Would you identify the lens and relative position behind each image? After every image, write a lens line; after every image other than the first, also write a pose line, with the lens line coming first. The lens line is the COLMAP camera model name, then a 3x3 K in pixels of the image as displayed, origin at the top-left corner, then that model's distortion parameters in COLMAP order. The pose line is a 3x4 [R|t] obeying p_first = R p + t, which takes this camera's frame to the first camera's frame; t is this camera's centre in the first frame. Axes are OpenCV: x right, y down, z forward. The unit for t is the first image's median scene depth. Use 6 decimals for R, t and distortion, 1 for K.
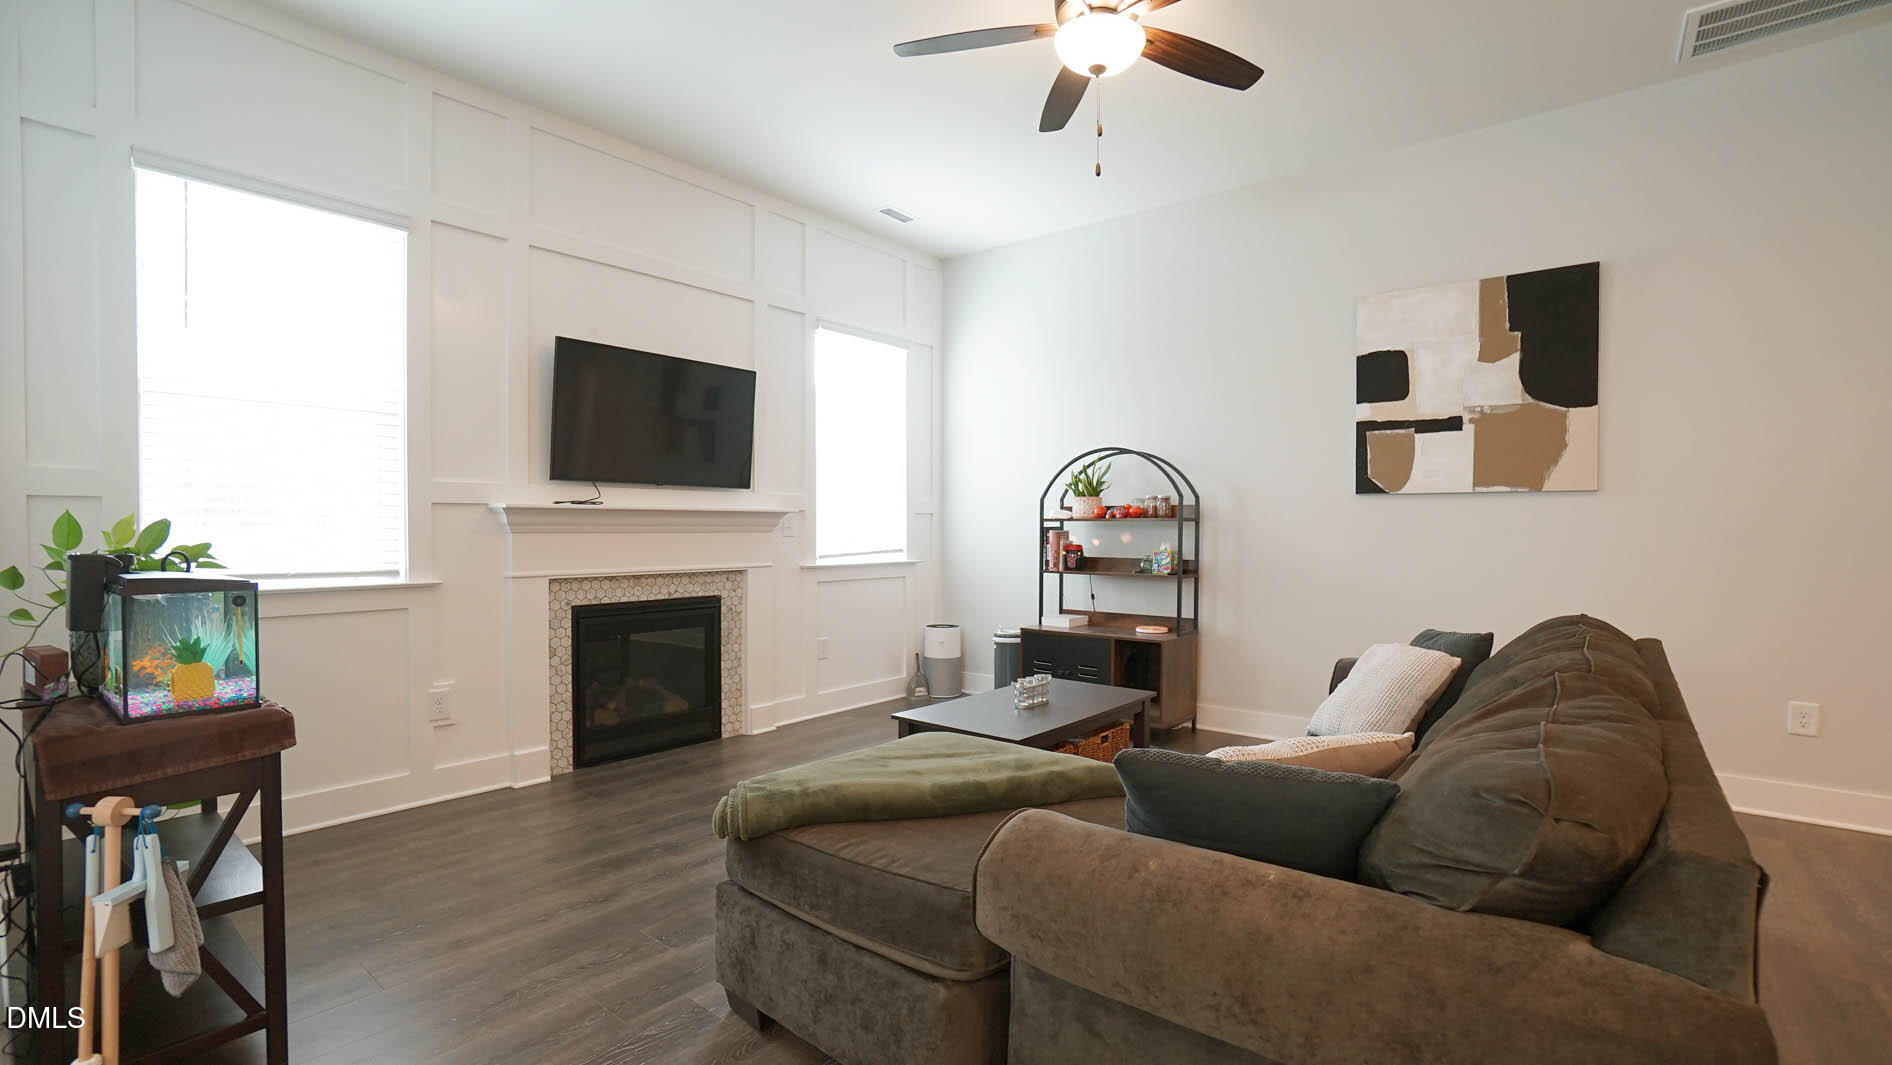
lens RADIAL K [[833.6, 0, 943.6], [0, 833.6, 530.0], [0, 0, 1]] dist [-0.038189, 0.004668]
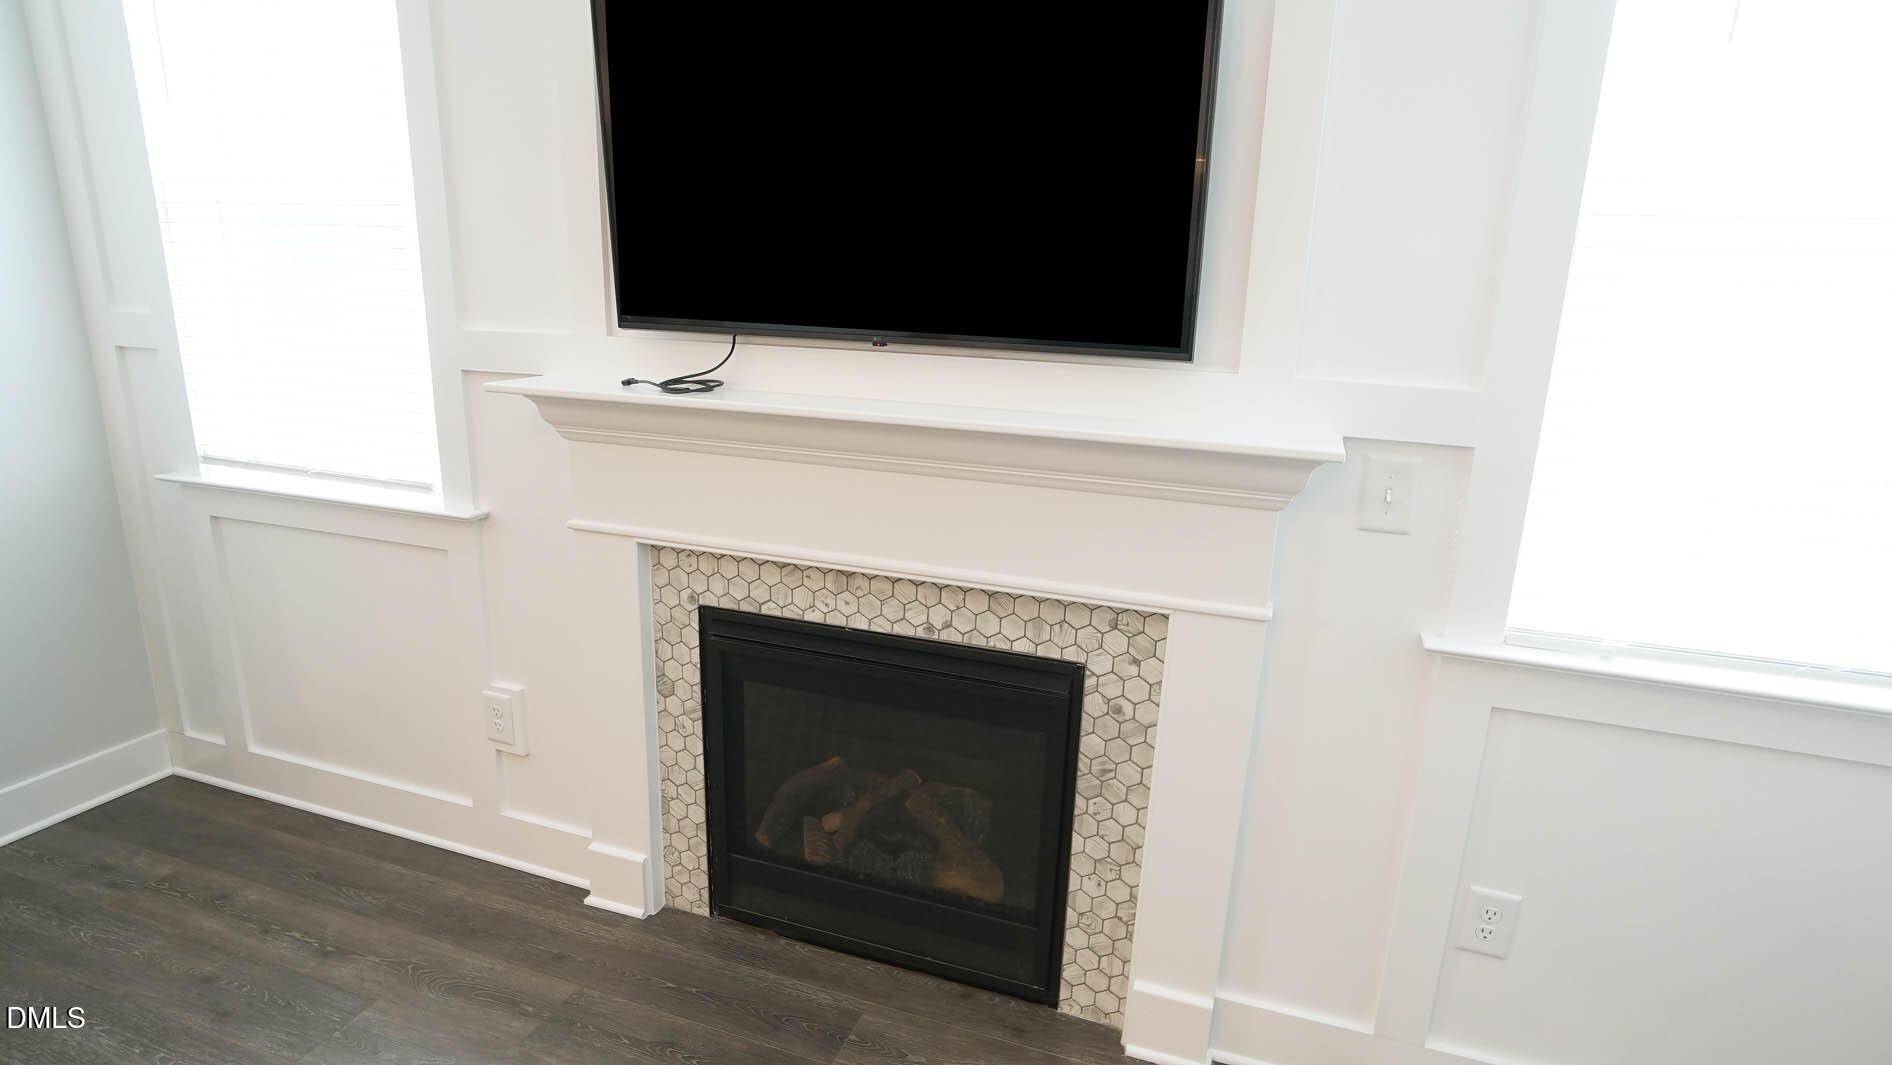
lens RADIAL K [[993.6, 0, 947.4], [0, 993.6, 547.7], [0, 0, 1]] dist [-0.002648, 0.000372]
pose [[0.331599, 0.254752, -0.908374, 0.091124], [-0.034769, 0.965498, 0.258080, -0.084651], [0.942780, -0.053996, 0.329016, 0.910256]]
